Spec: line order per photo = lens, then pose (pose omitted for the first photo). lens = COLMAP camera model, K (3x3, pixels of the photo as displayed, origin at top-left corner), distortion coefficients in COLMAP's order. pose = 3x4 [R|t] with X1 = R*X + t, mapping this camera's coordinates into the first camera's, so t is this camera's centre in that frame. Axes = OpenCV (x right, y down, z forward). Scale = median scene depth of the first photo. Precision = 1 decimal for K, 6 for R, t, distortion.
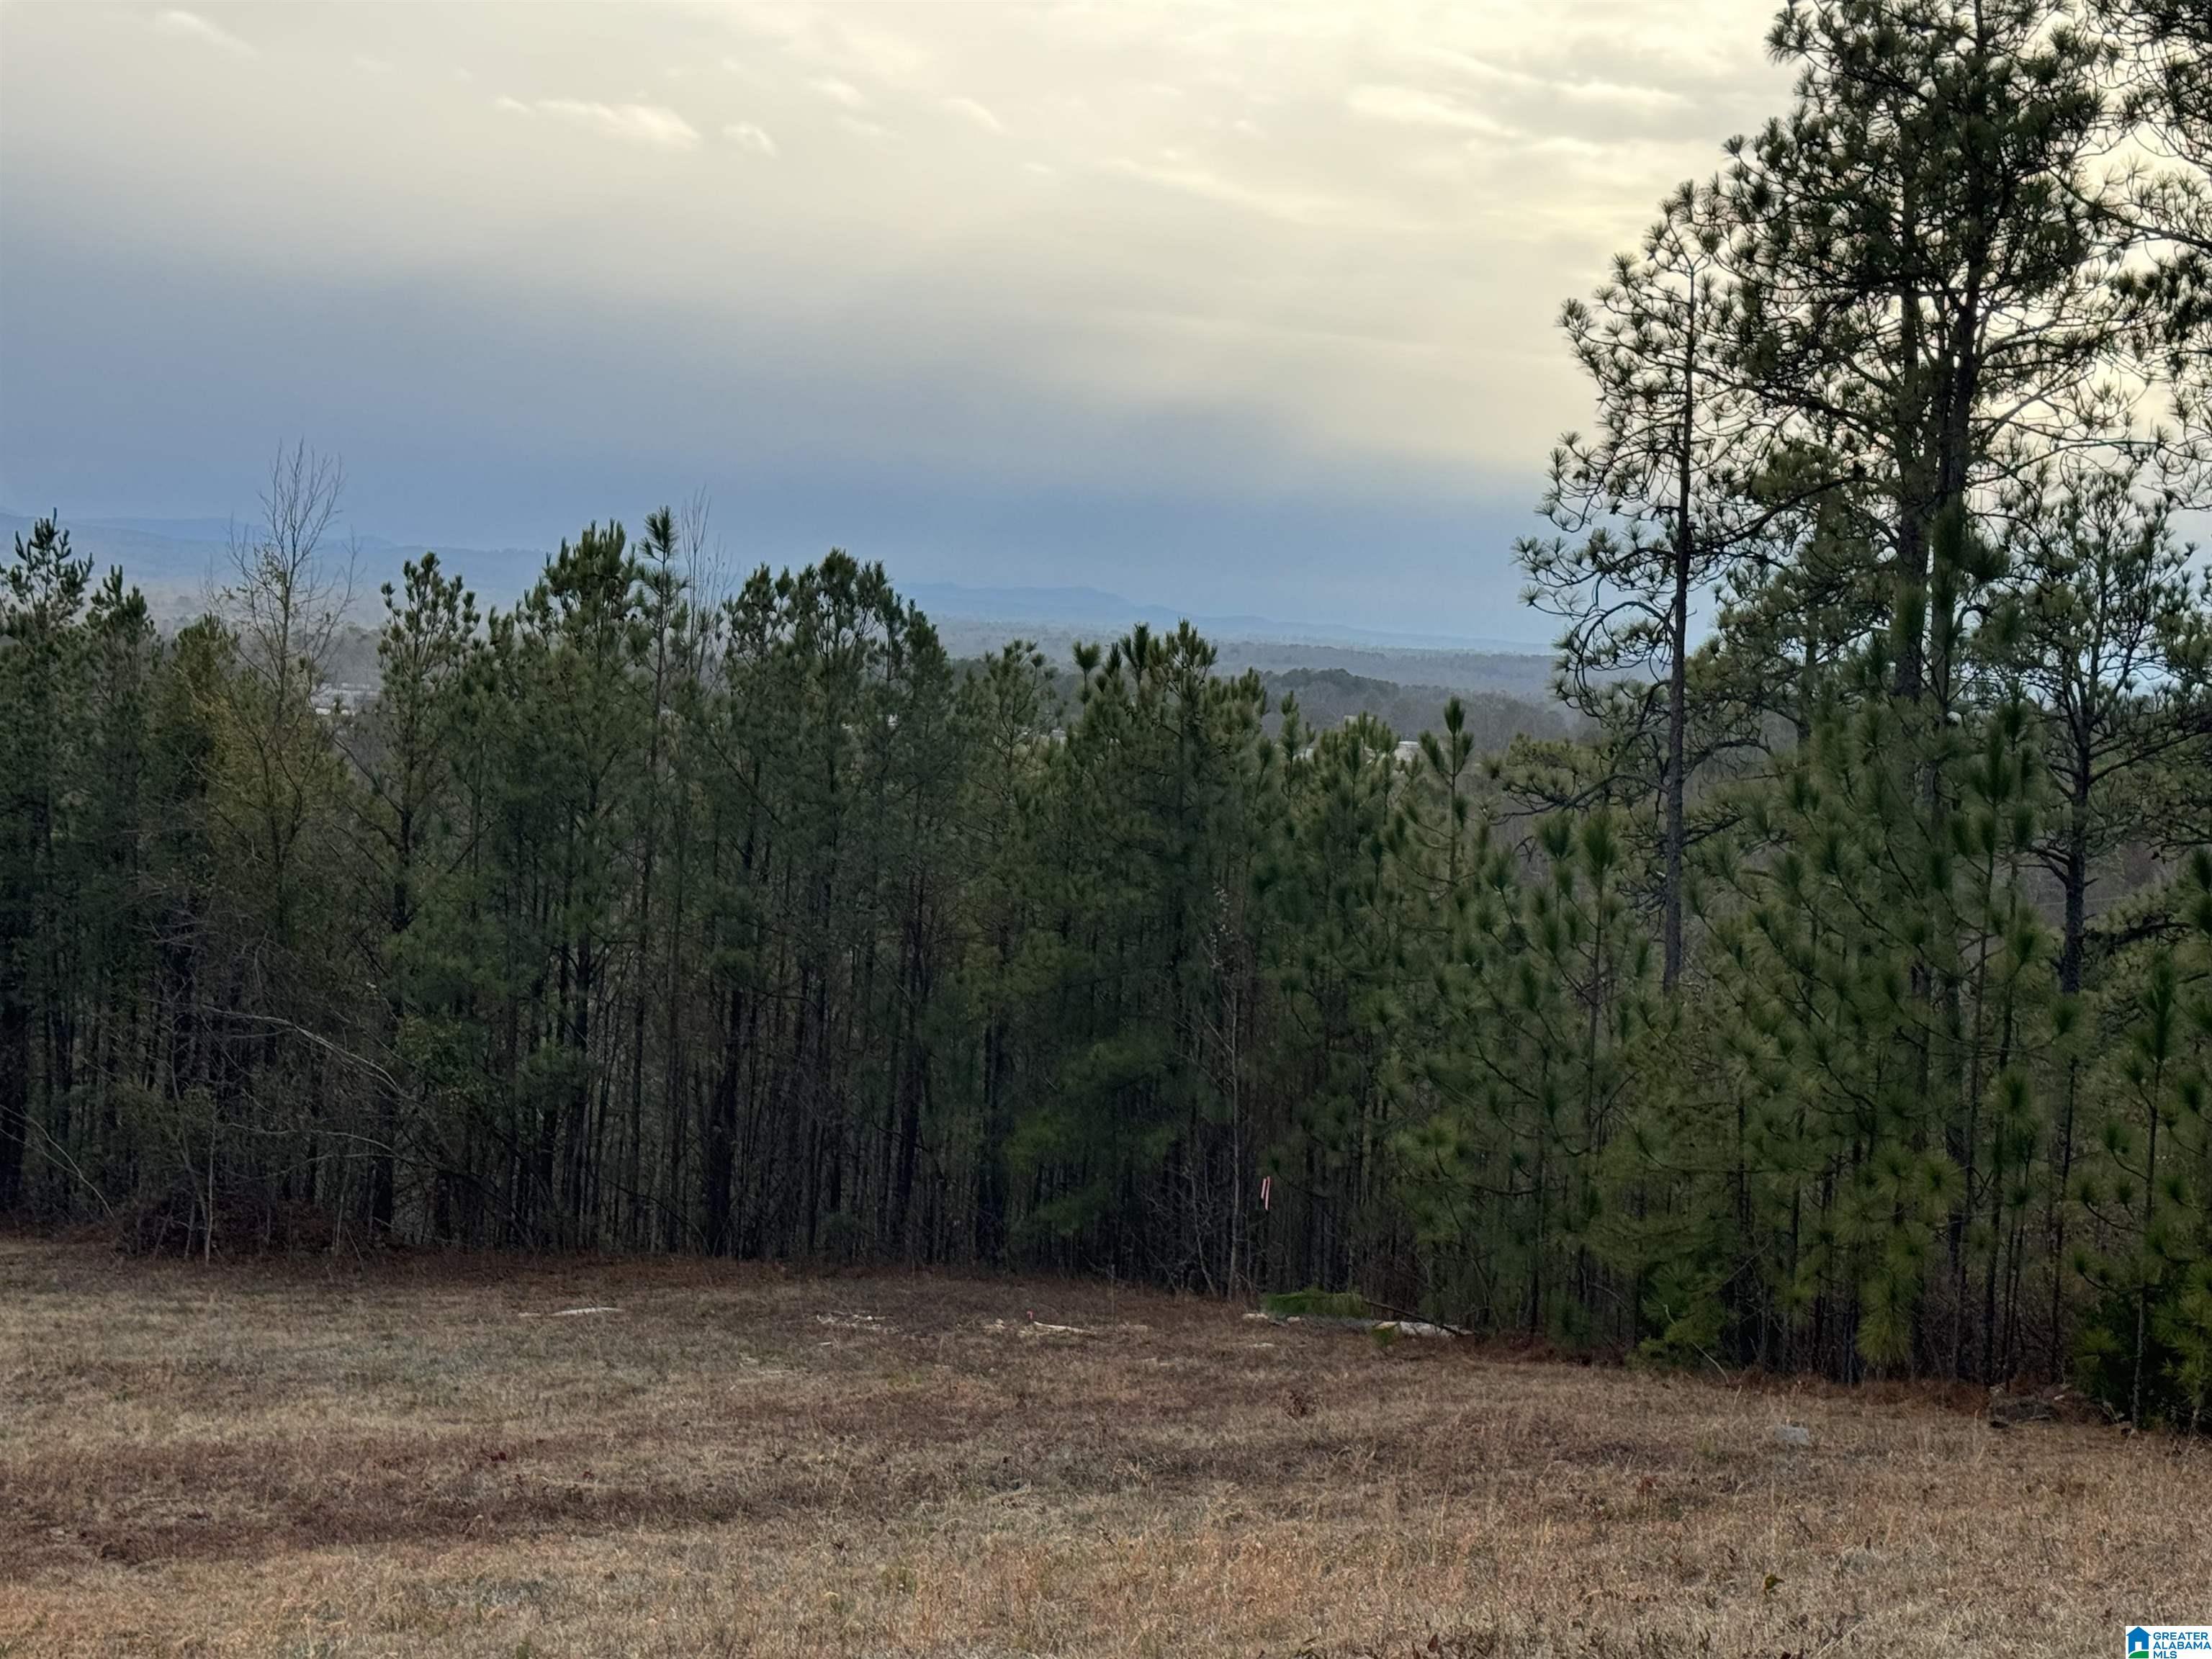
lens RADIAL K [[3498.1, 0, 1106.0], [0, 3498.1, 829.5], [0, 0, 1]] dist [0.198408, -0.231312]
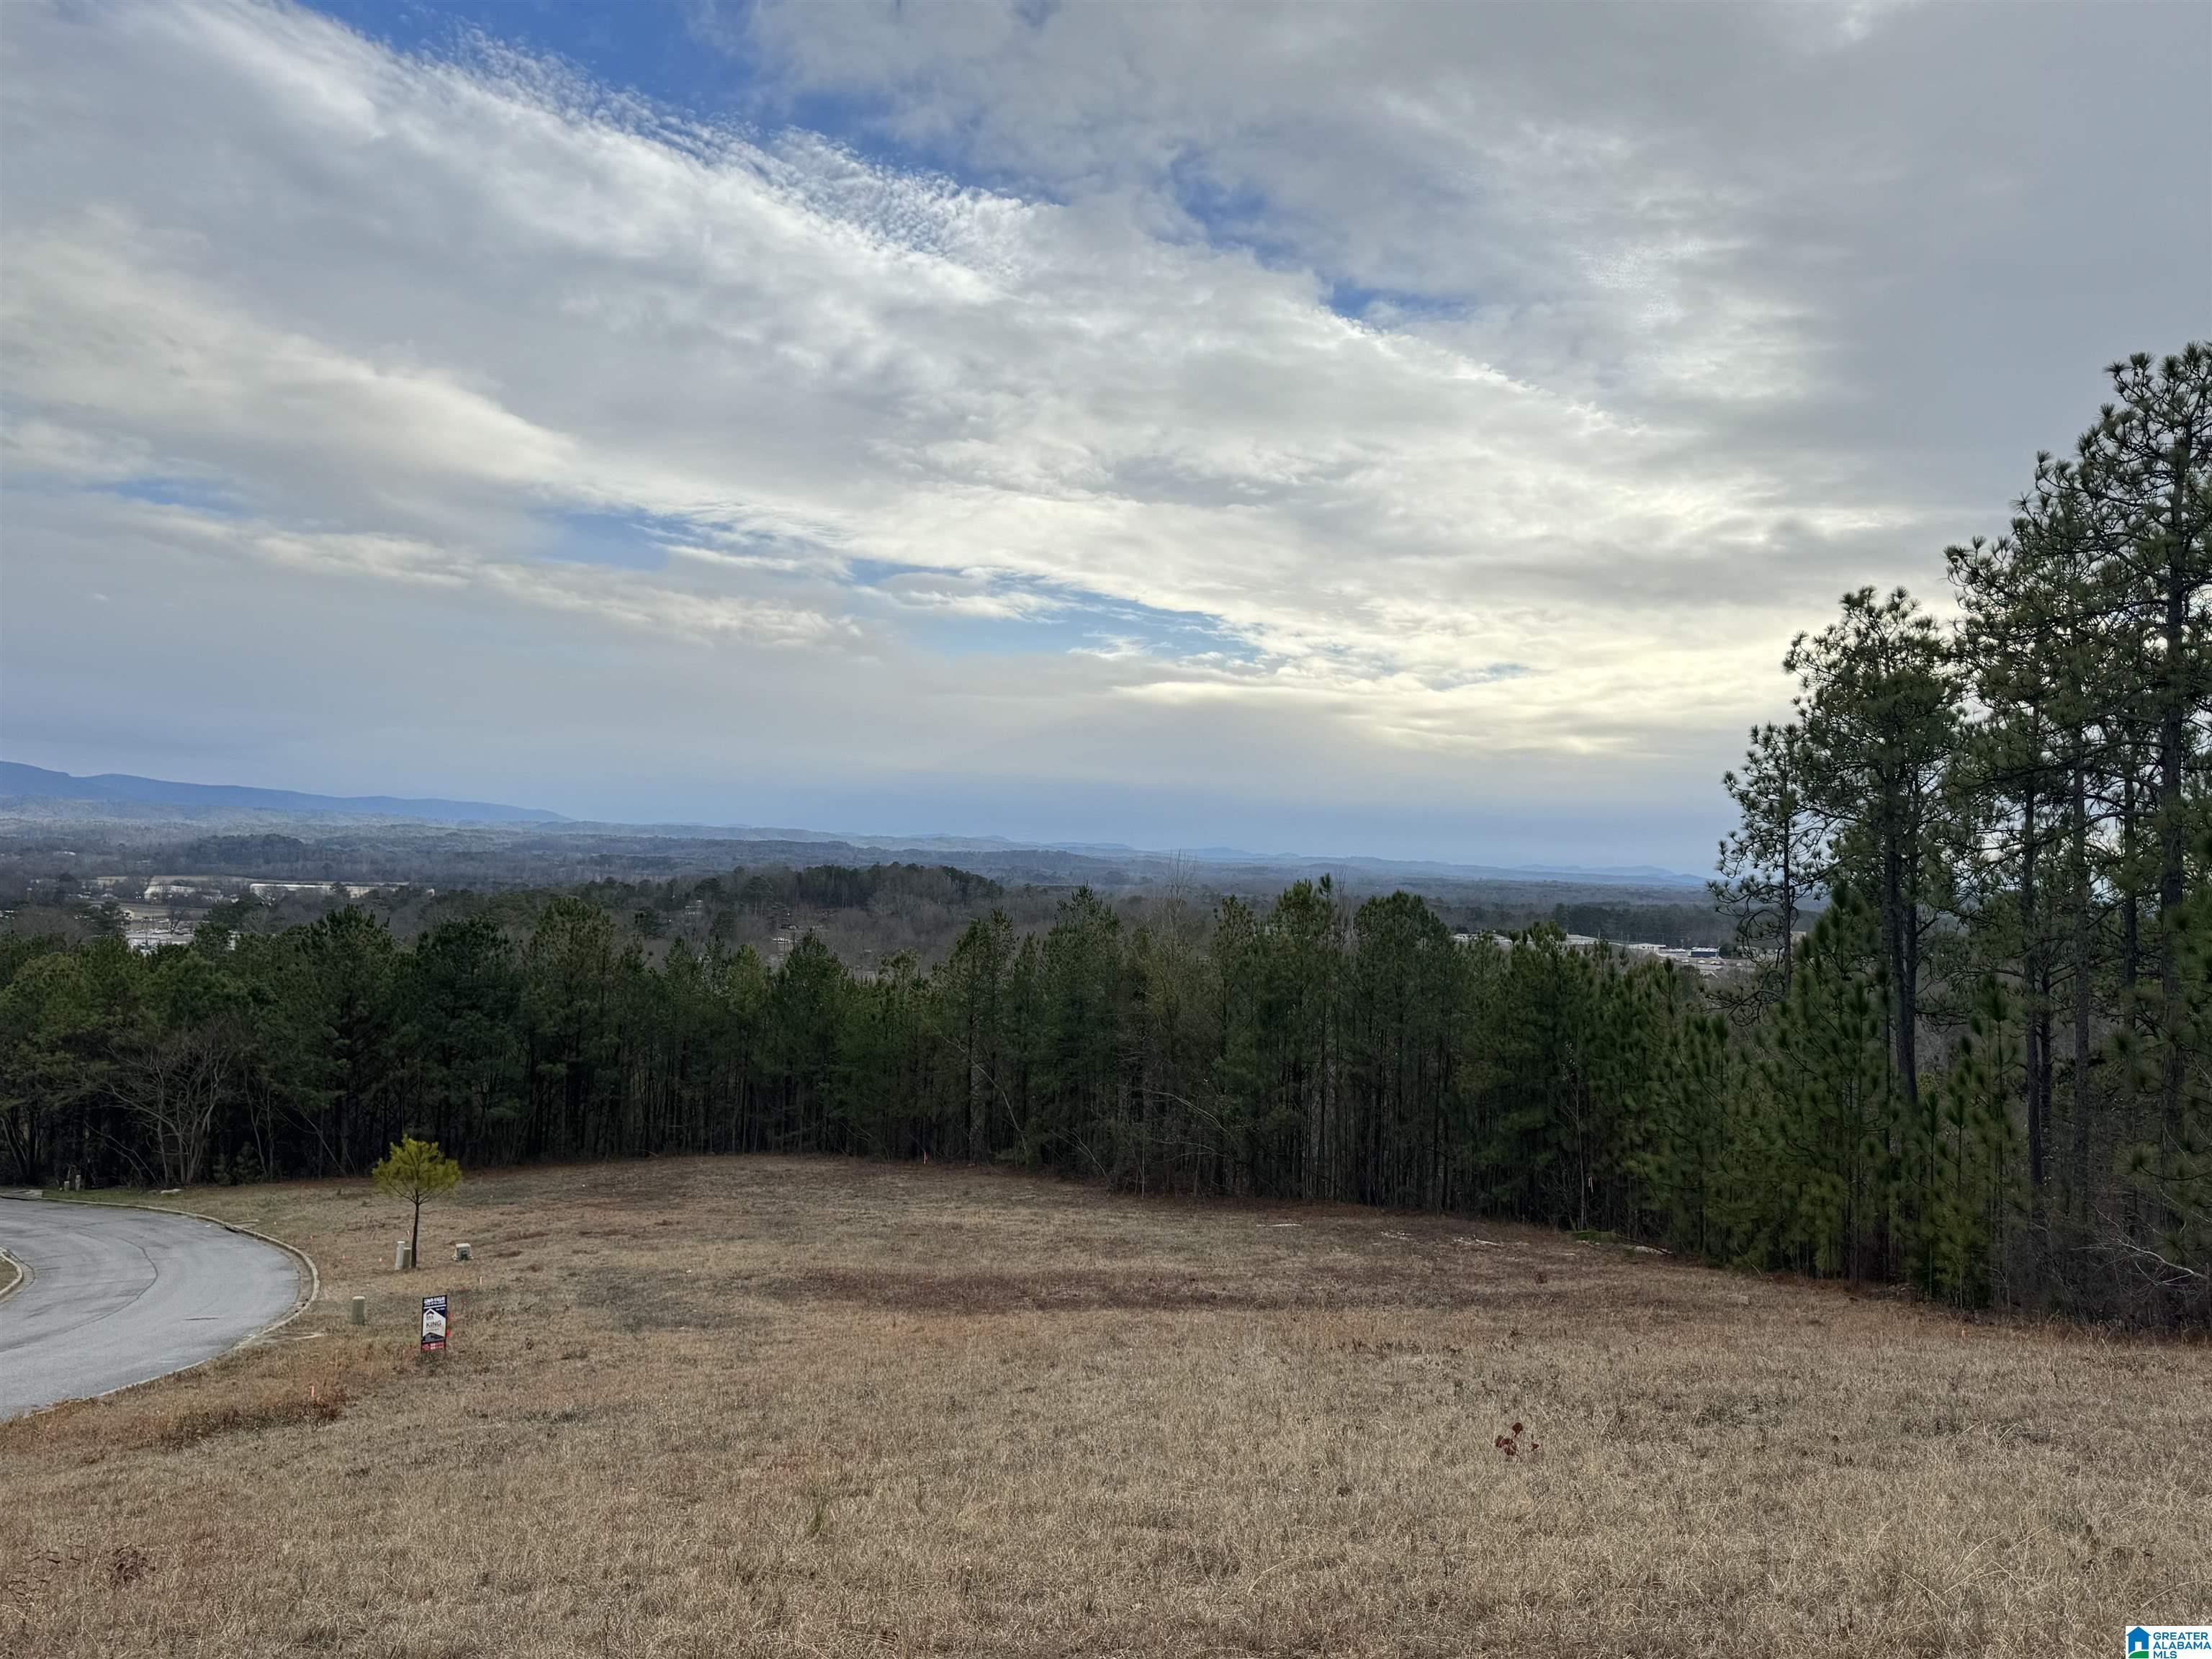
lens RADIAL K [[1713.6, 0, 1106.0], [0, 1713.6, 829.5], [0, 0, 1]] dist [0.097107, -0.141303]
pose [[0.950149, -0.037589, -0.309521, 0.091625], [0.008882, 0.995566, -0.093641, -0.016695], [0.311669, 0.086224, 0.946271, -0.123239]]
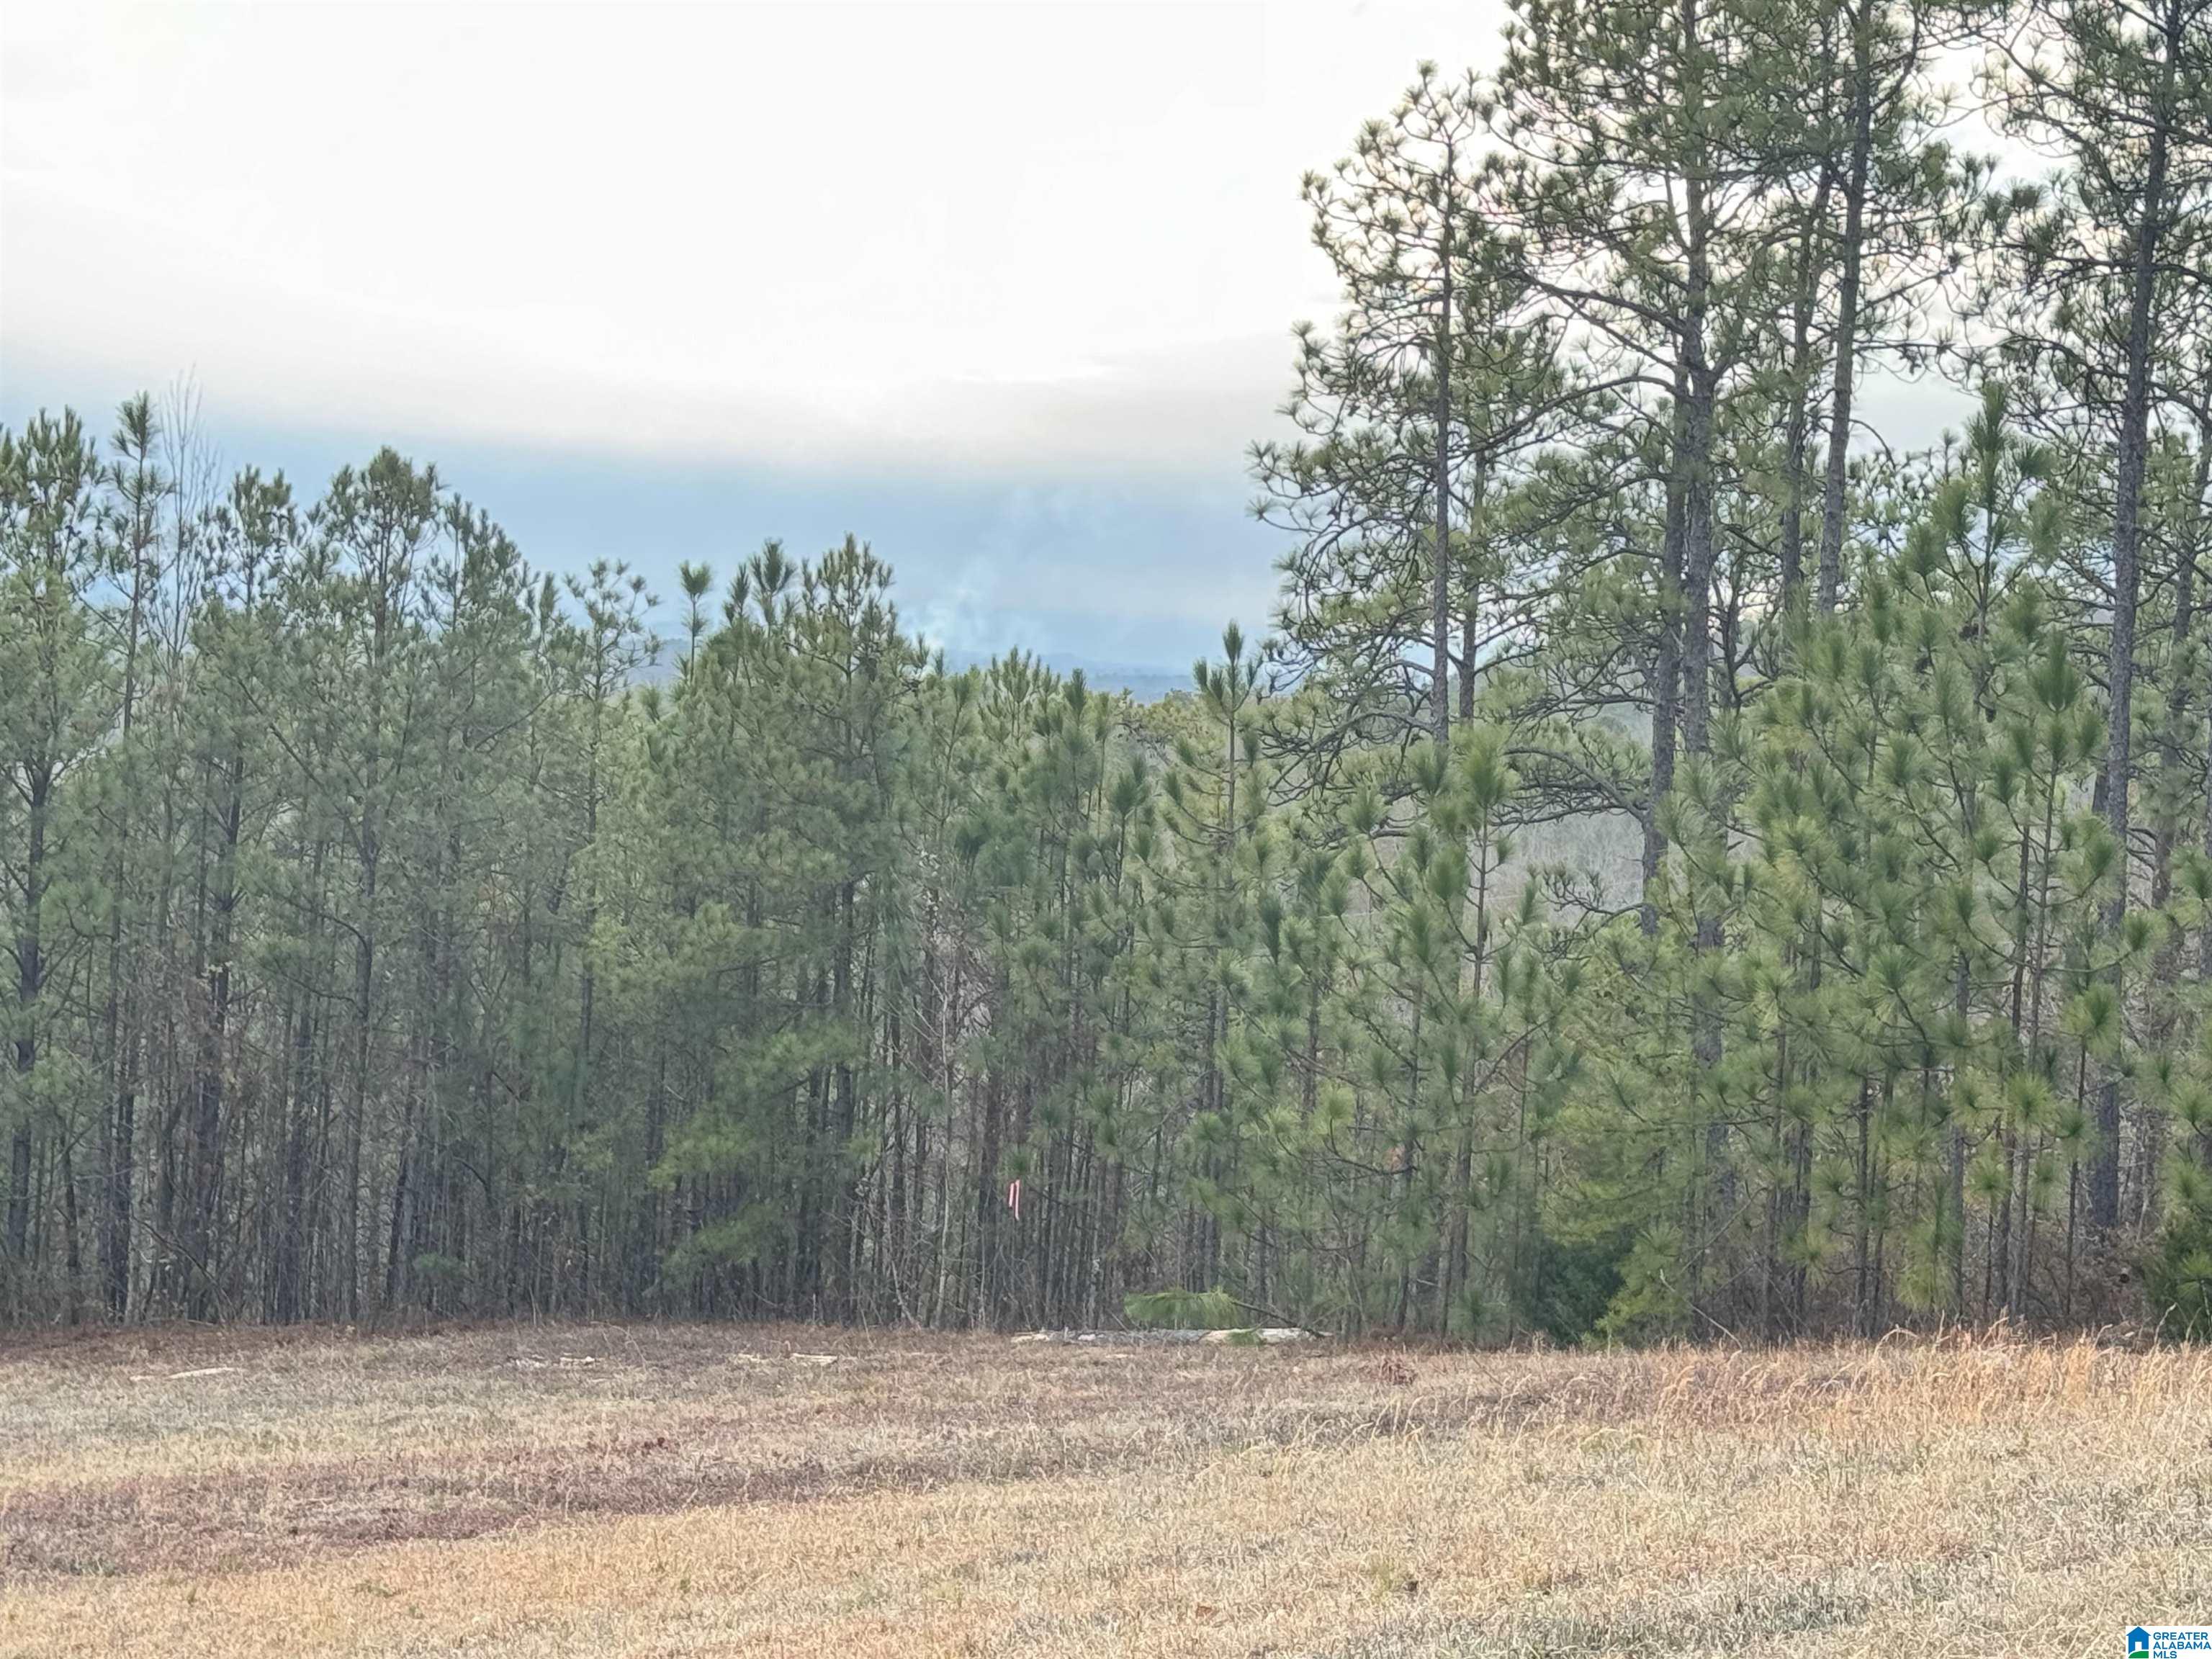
lens RADIAL K [[4540.1, 0, 1106.0], [0, 4540.1, 829.5], [0, 0, 1]] dist [0.193949, -0.006109]
pose [[0.961112, -0.010499, 0.275959, -0.215944], [0.013865, 0.999851, -0.010248, 0.022750], [-0.275810, 0.013675, 0.961115, -0.066364]]
